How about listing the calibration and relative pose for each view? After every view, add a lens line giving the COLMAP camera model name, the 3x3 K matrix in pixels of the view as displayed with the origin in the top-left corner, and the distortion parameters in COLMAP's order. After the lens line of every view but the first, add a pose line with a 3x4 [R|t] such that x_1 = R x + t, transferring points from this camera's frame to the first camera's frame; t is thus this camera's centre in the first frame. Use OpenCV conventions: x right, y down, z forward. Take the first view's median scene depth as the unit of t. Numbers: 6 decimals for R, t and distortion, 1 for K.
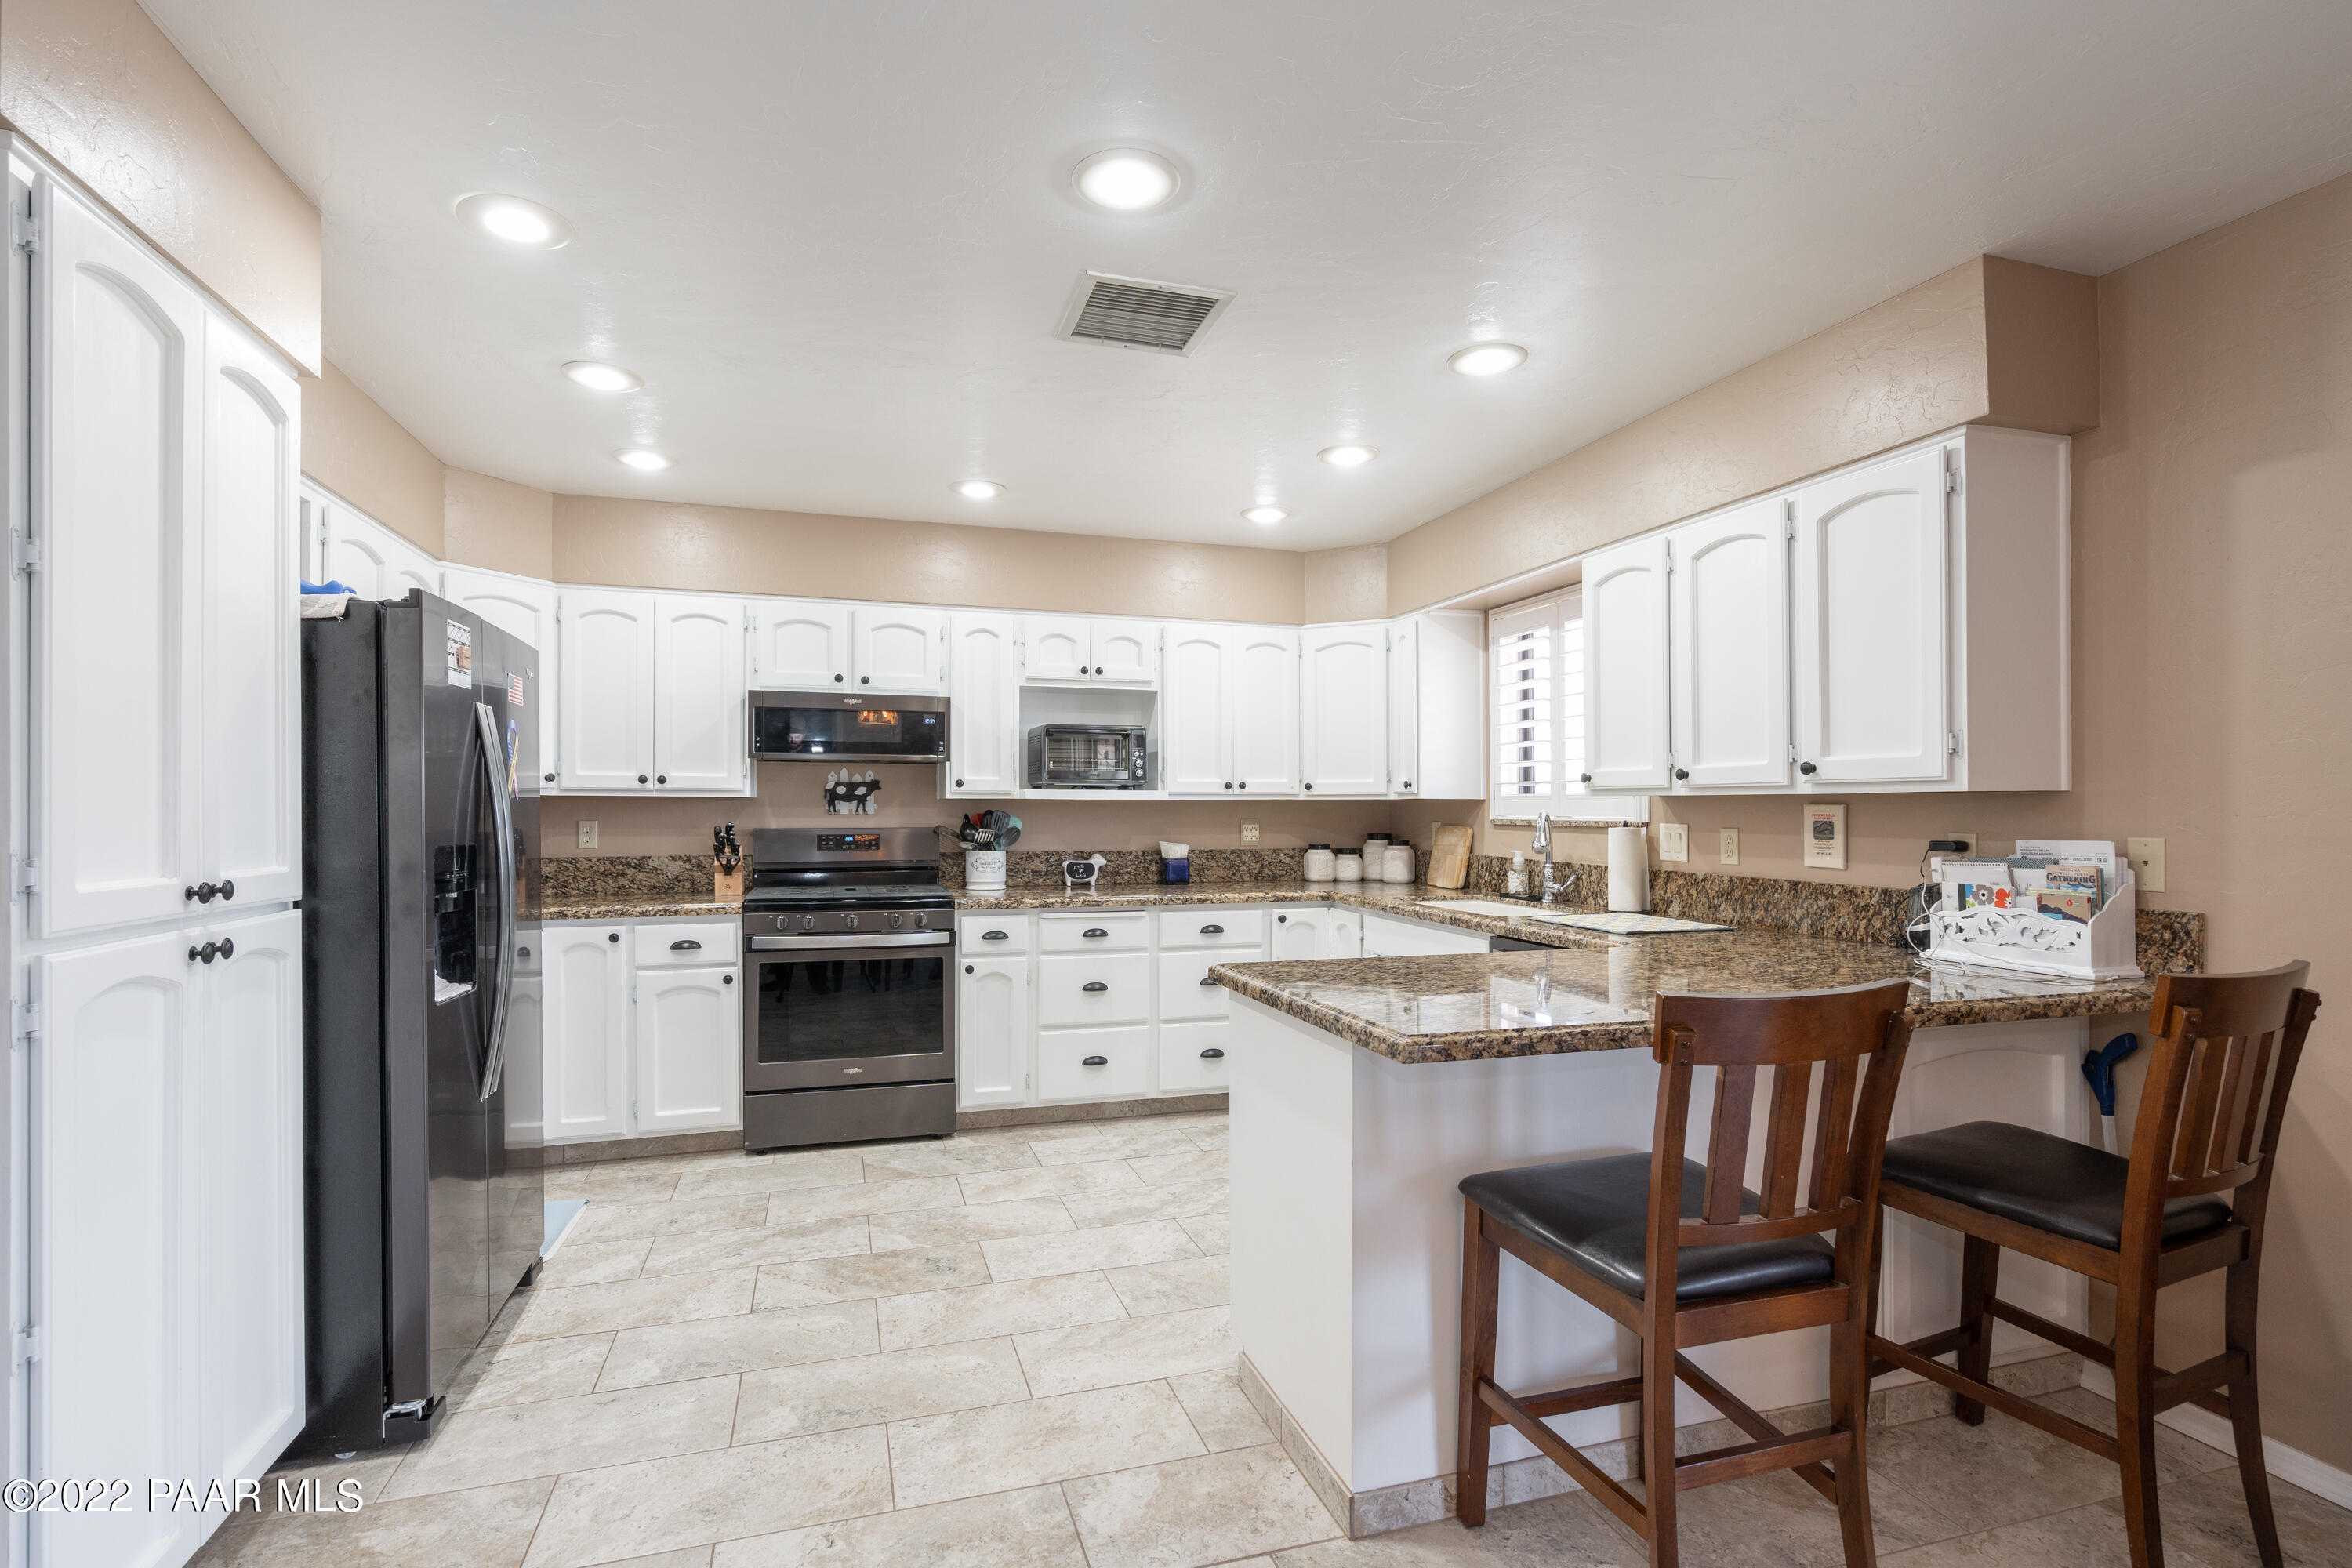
lens RADIAL K [[1074.6, 0, 1176.2], [0, 1074.6, 807.7], [0, 0, 1]] dist [-0.005069, 0.002951]
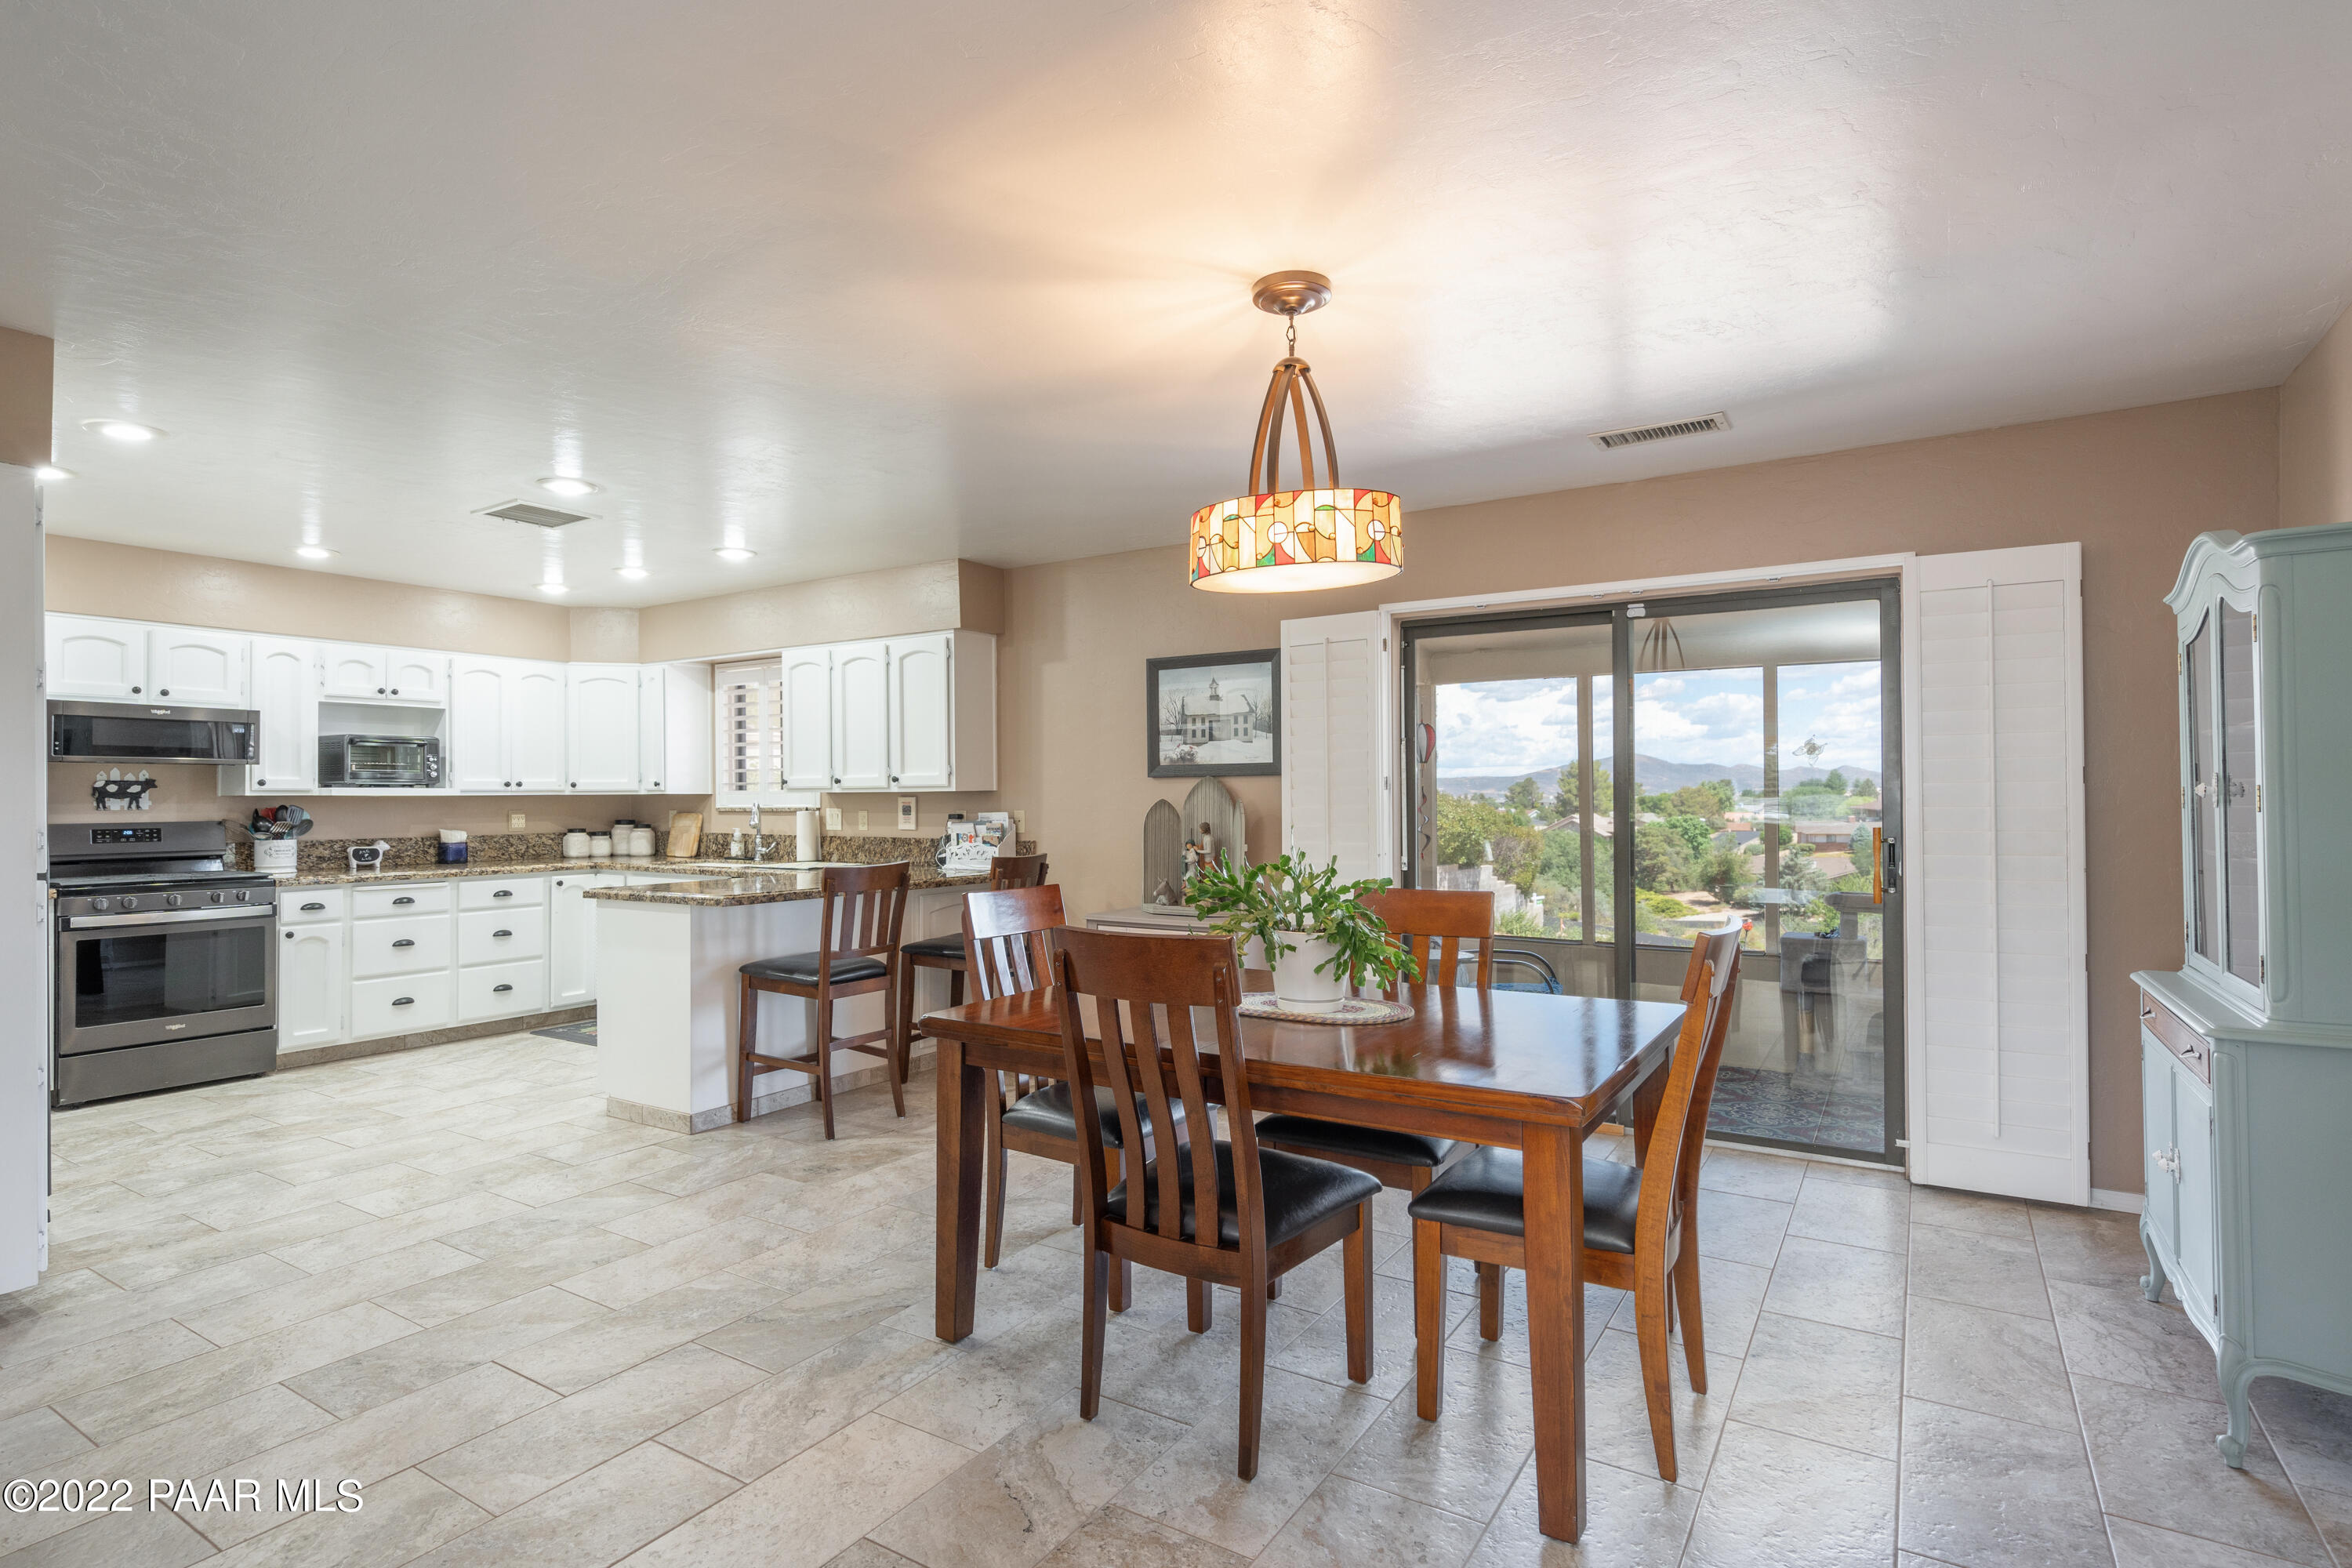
lens RADIAL K [[1162.3, 0, 1166.2], [0, 1162.3, 779.2], [0, 0, 1]] dist [-0.002177, 0.002234]
pose [[0.764244, 0.003912, 0.644915, -0.279765], [0.006726, 0.999879, -0.014035, -0.001785], [-0.644892, 0.015064, 0.764125, -0.648092]]
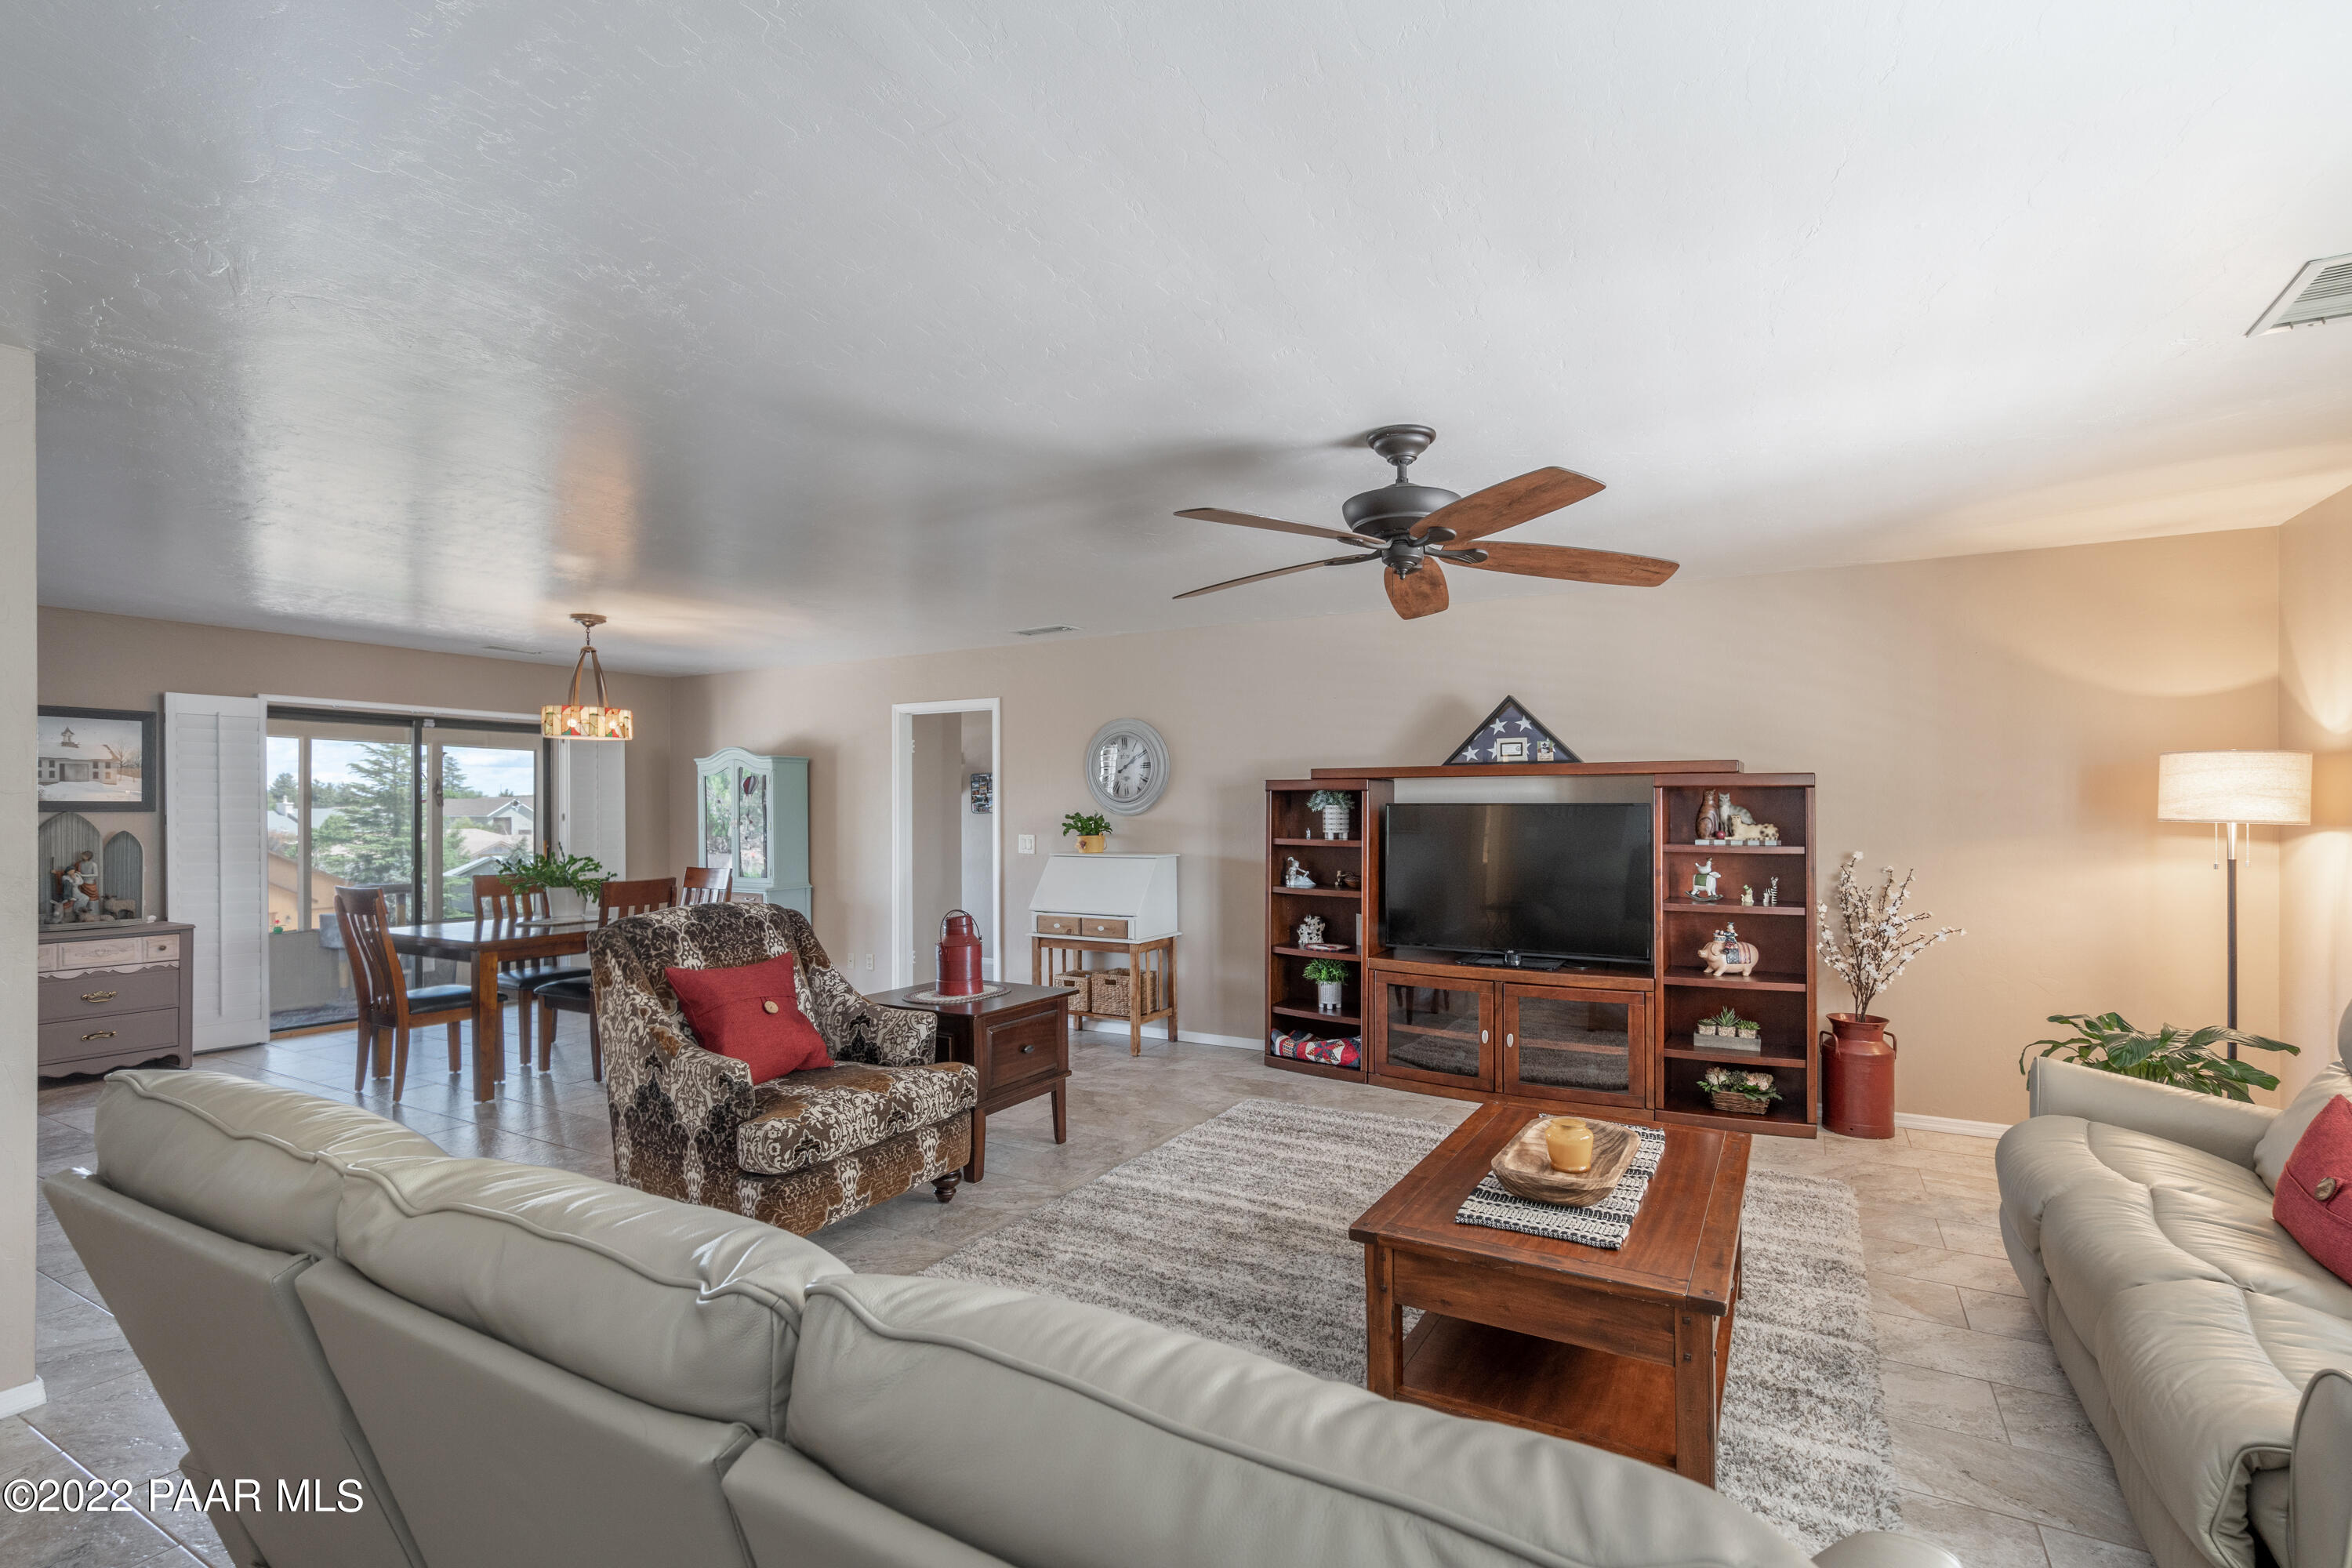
lens RADIAL K [[1074.6, 0, 1182.7], [0, 1074.6, 787.9], [0, 0, 1]] dist [-0.005069, 0.002951]
pose [[-0.678053, 0.010352, 0.734941, -1.352933], [-0.002124, 0.999869, -0.016044, -0.034698], [-0.735010, -0.012439, -0.677942, 0.160923]]
